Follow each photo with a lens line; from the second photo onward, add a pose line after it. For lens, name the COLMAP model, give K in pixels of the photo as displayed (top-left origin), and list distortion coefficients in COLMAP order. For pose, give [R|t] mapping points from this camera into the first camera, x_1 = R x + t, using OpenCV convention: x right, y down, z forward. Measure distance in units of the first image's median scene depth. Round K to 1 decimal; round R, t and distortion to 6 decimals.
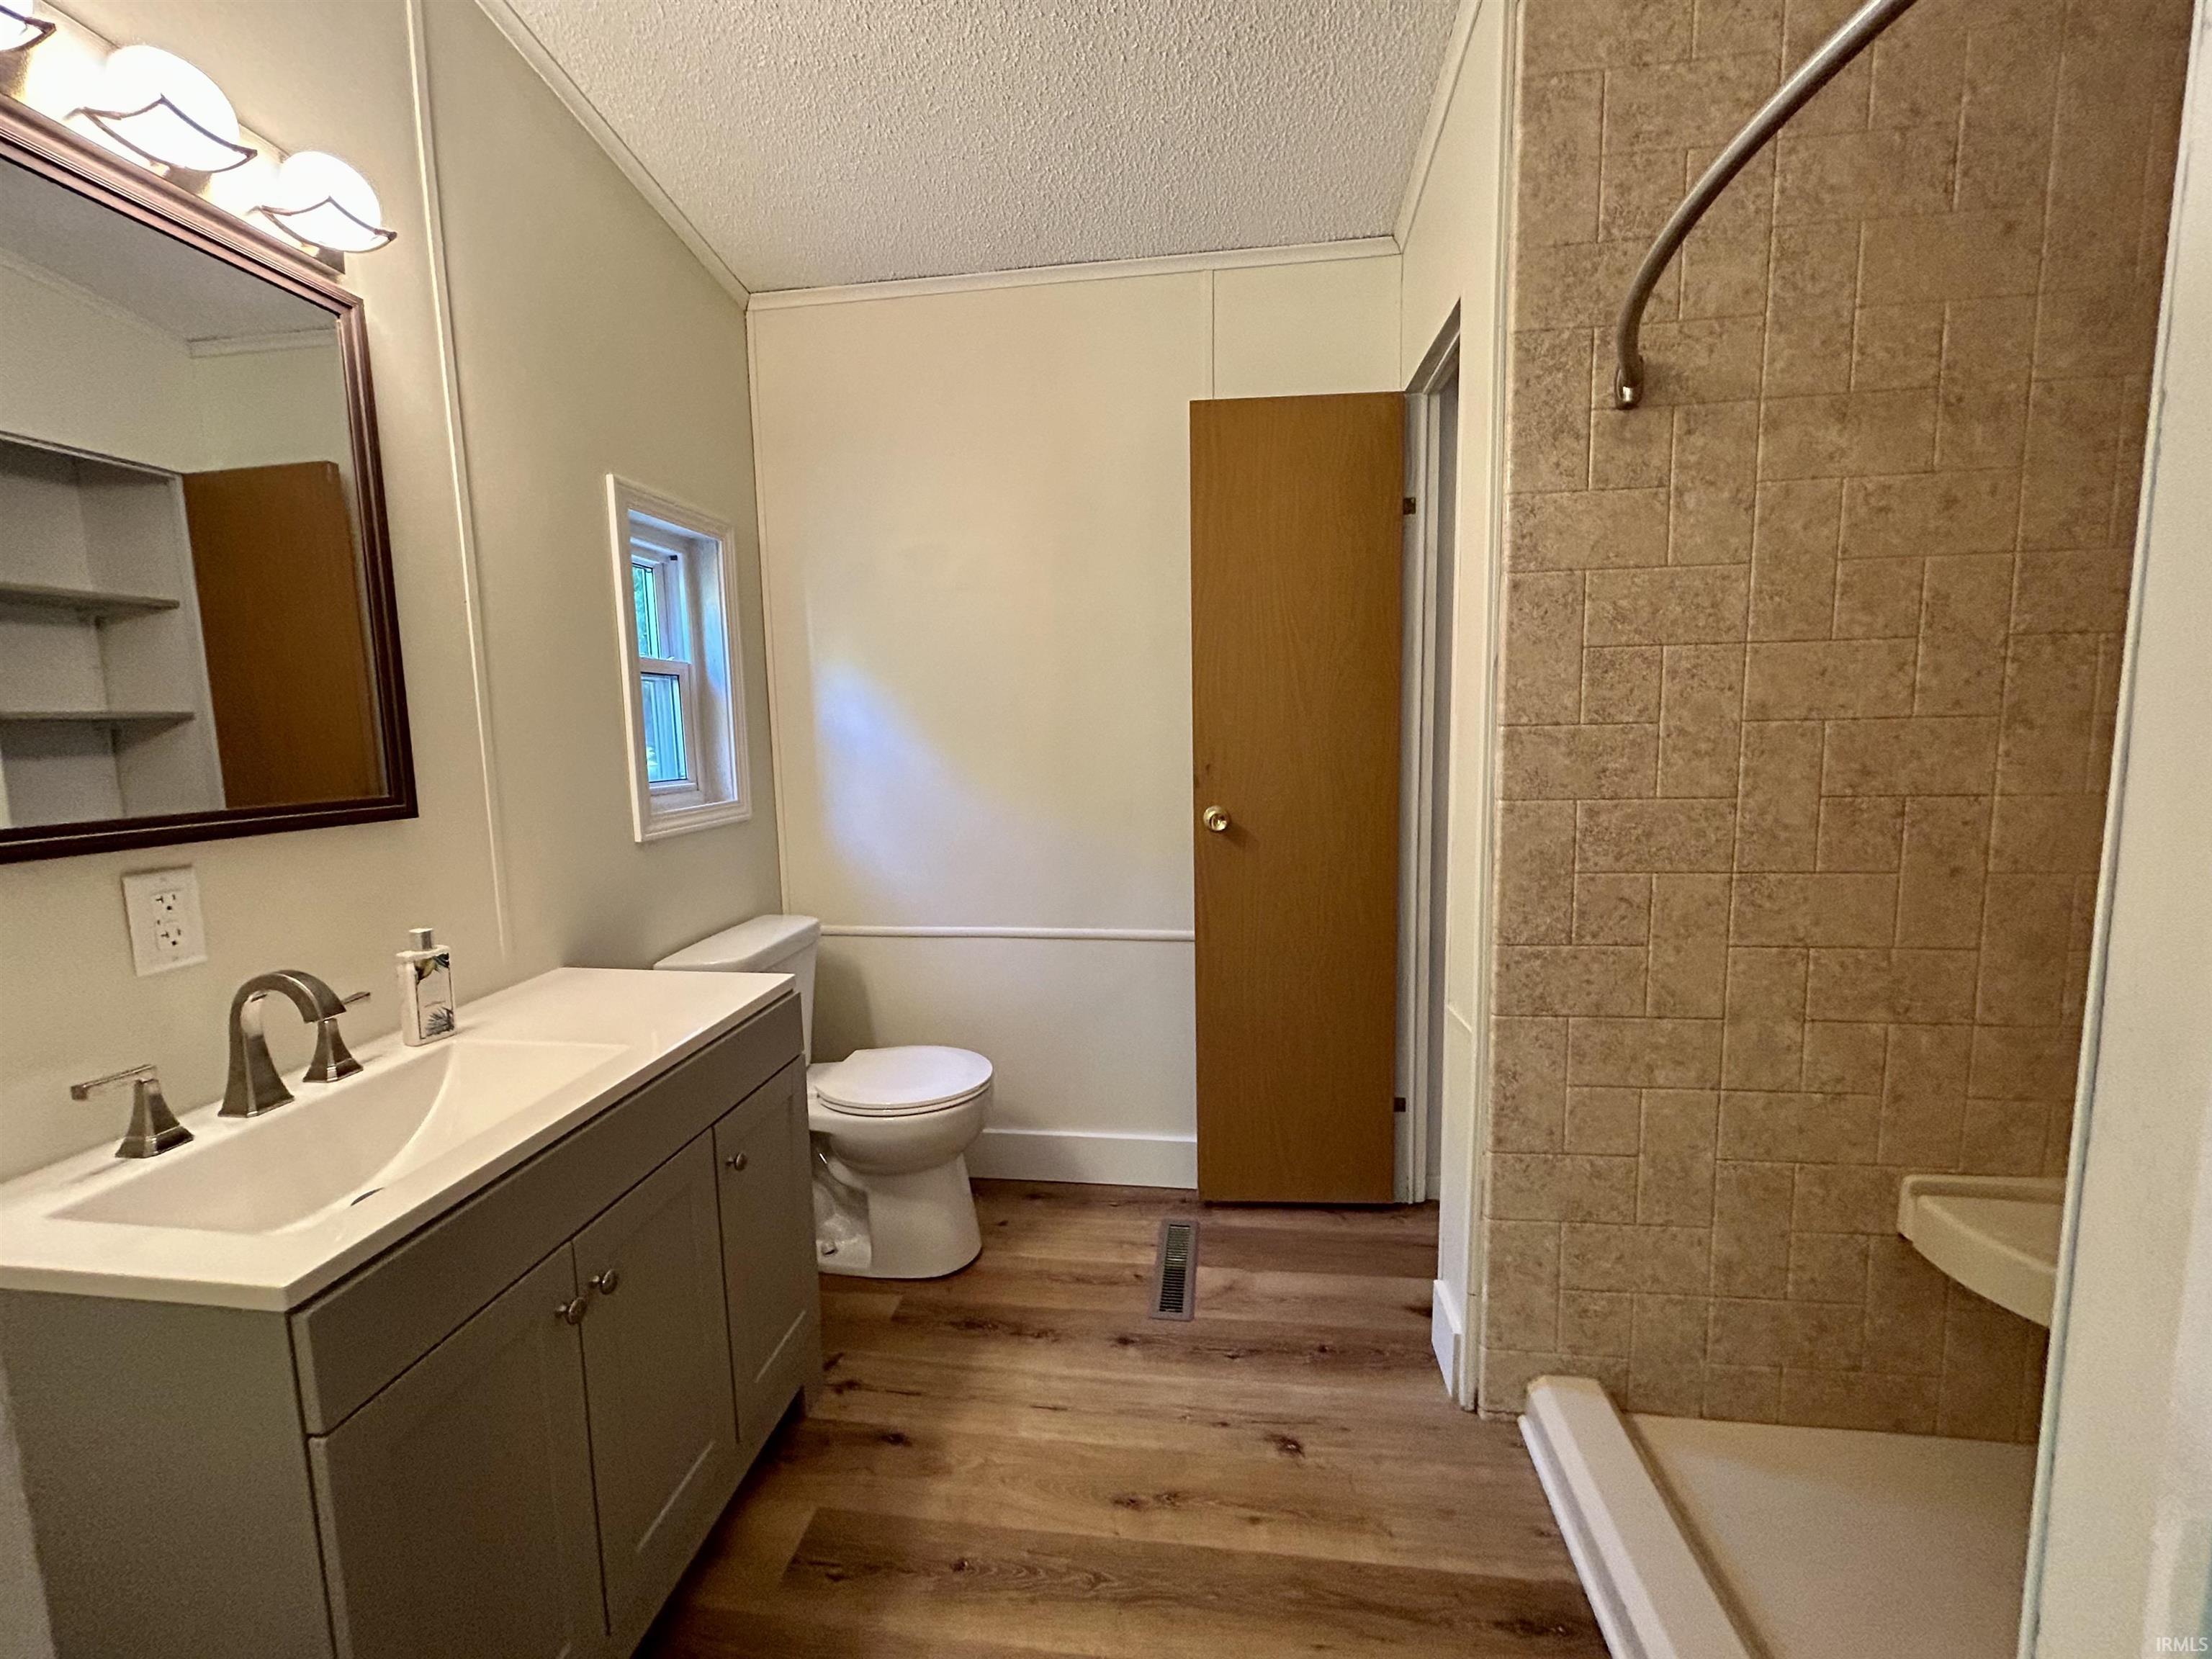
lens RADIAL K [[893.5, 0, 1106.0], [0, 893.5, 829.5], [0, 0, 1]] dist [-0.020923, 0.019149]
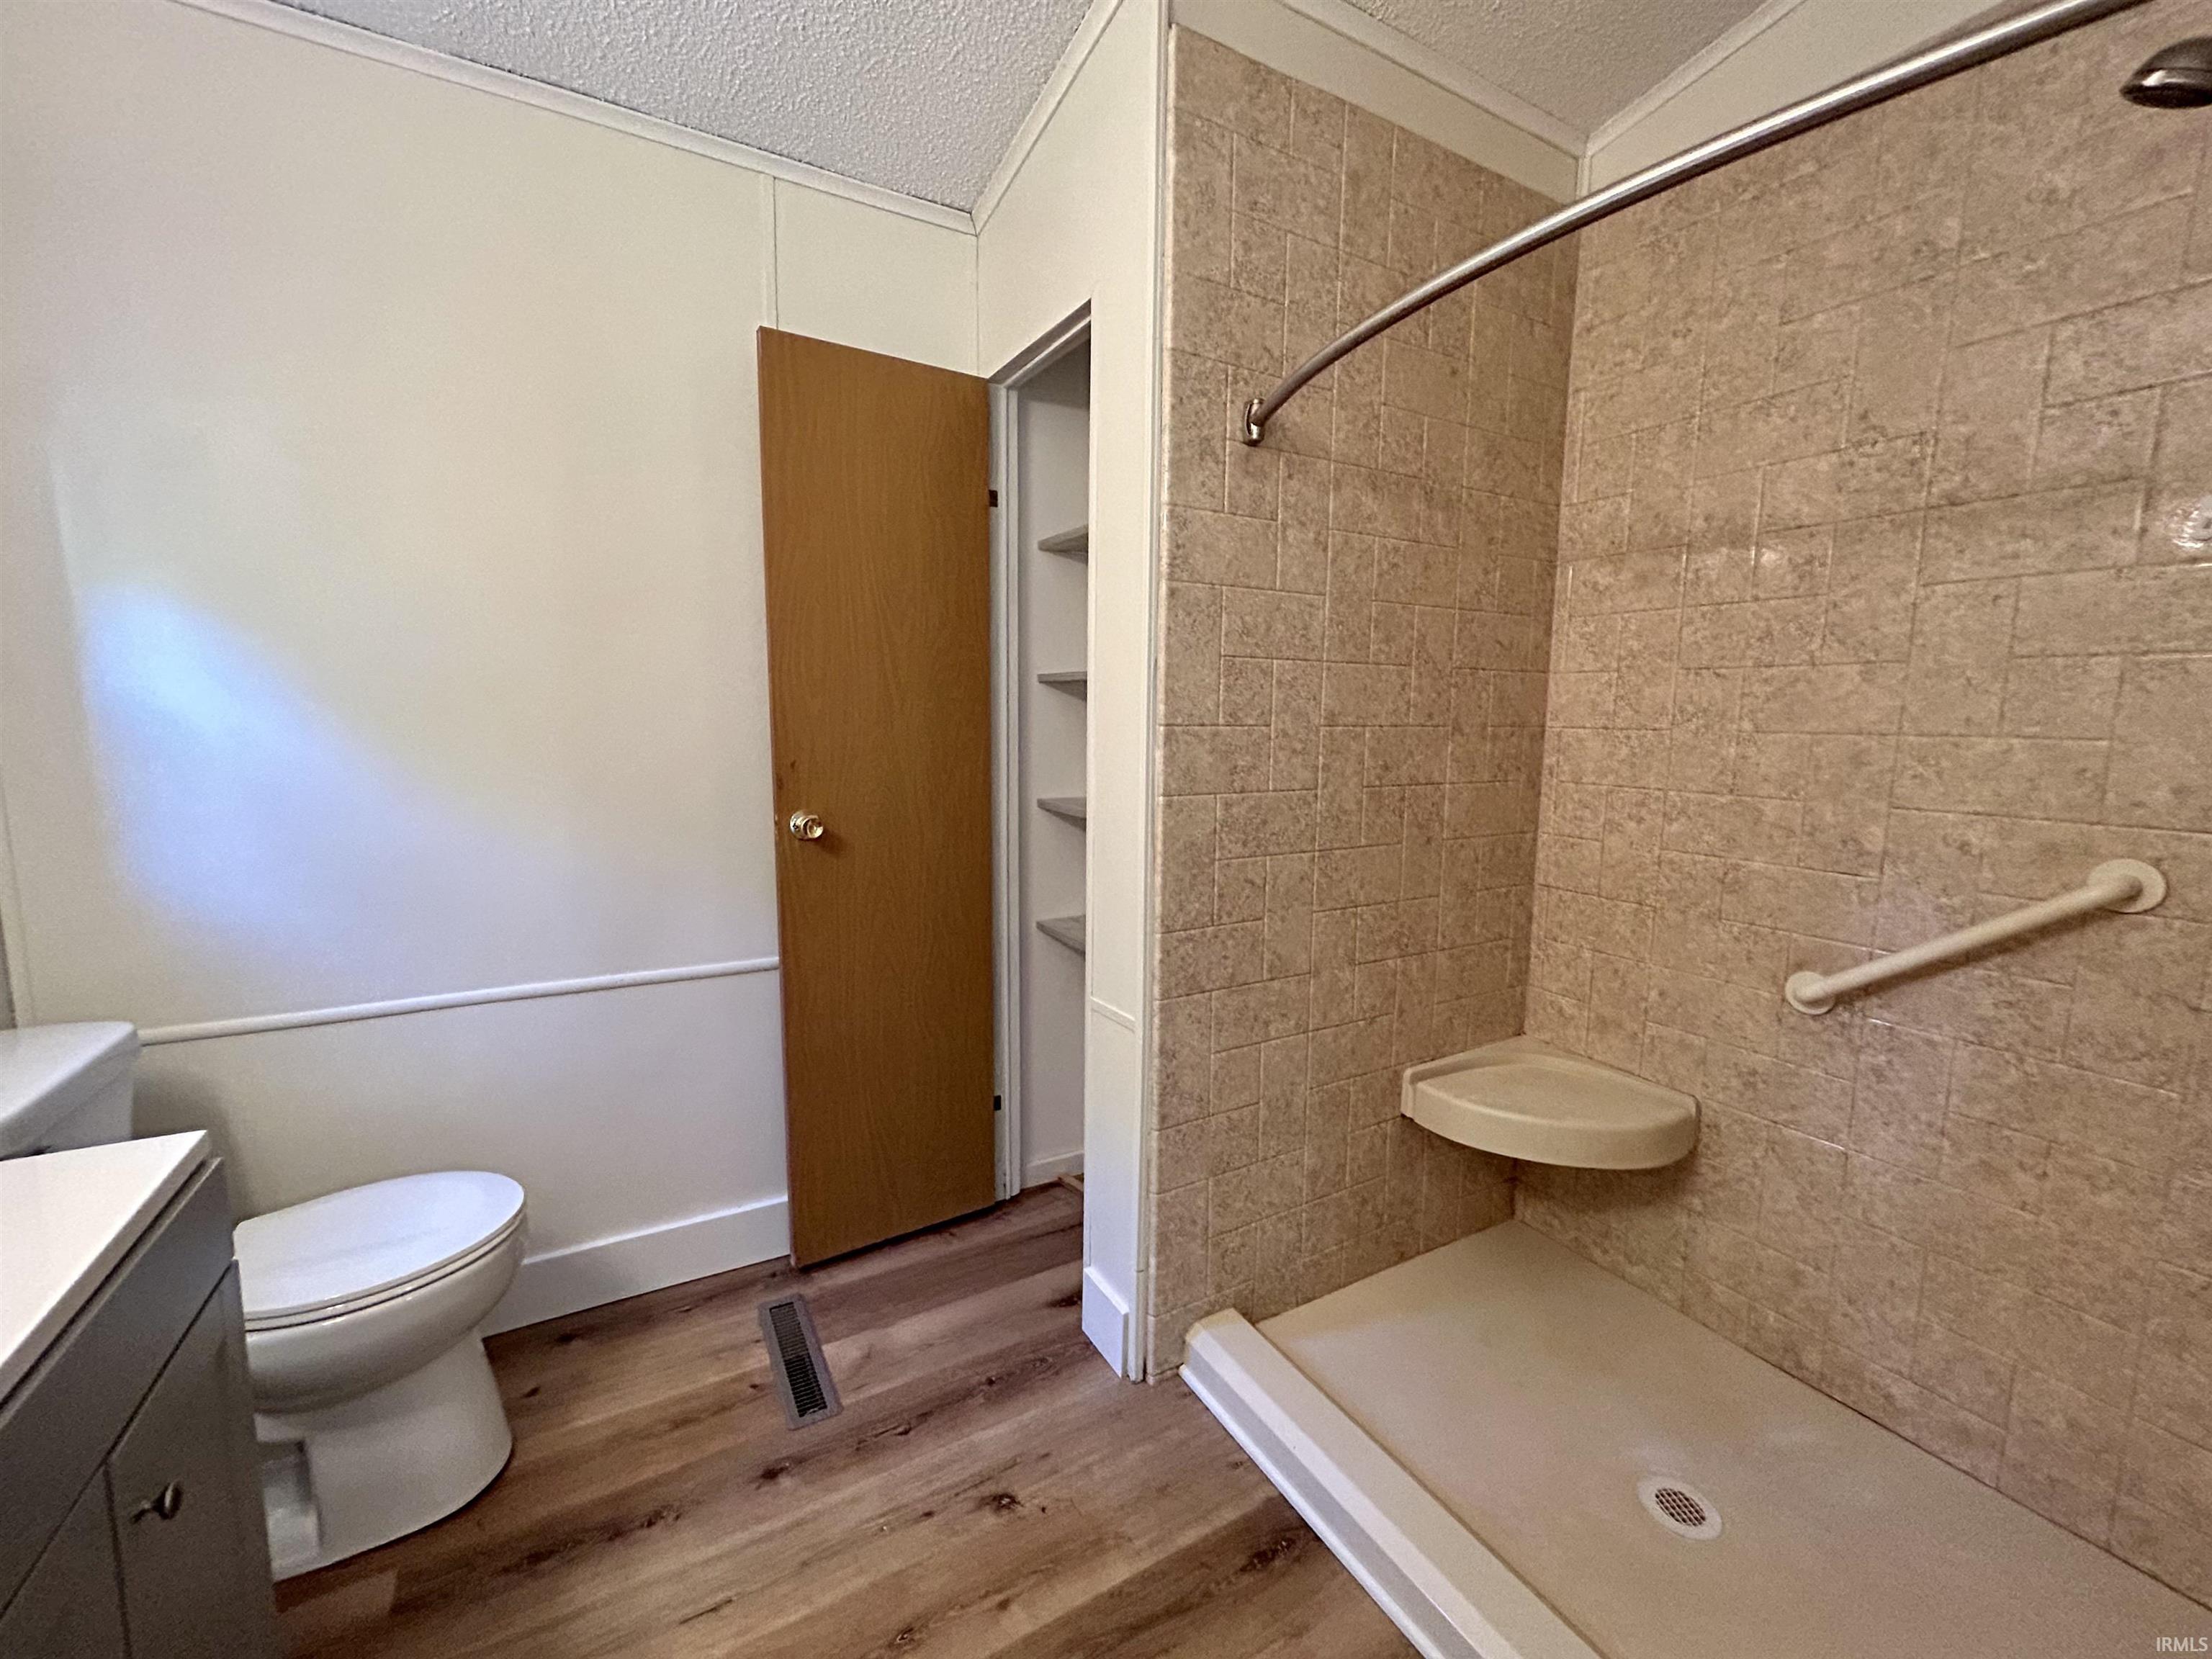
lens RADIAL K [[891.5, 0, 1106.0], [0, 891.5, 829.5], [0, 0, 1]] dist [0.002164, 0.000438]
pose [[0.799104, -0.049163, 0.599180, -0.238127], [0.045521, 0.998738, 0.021238, -0.018873], [-0.599468, 0.010304, 0.800333, 0.194670]]
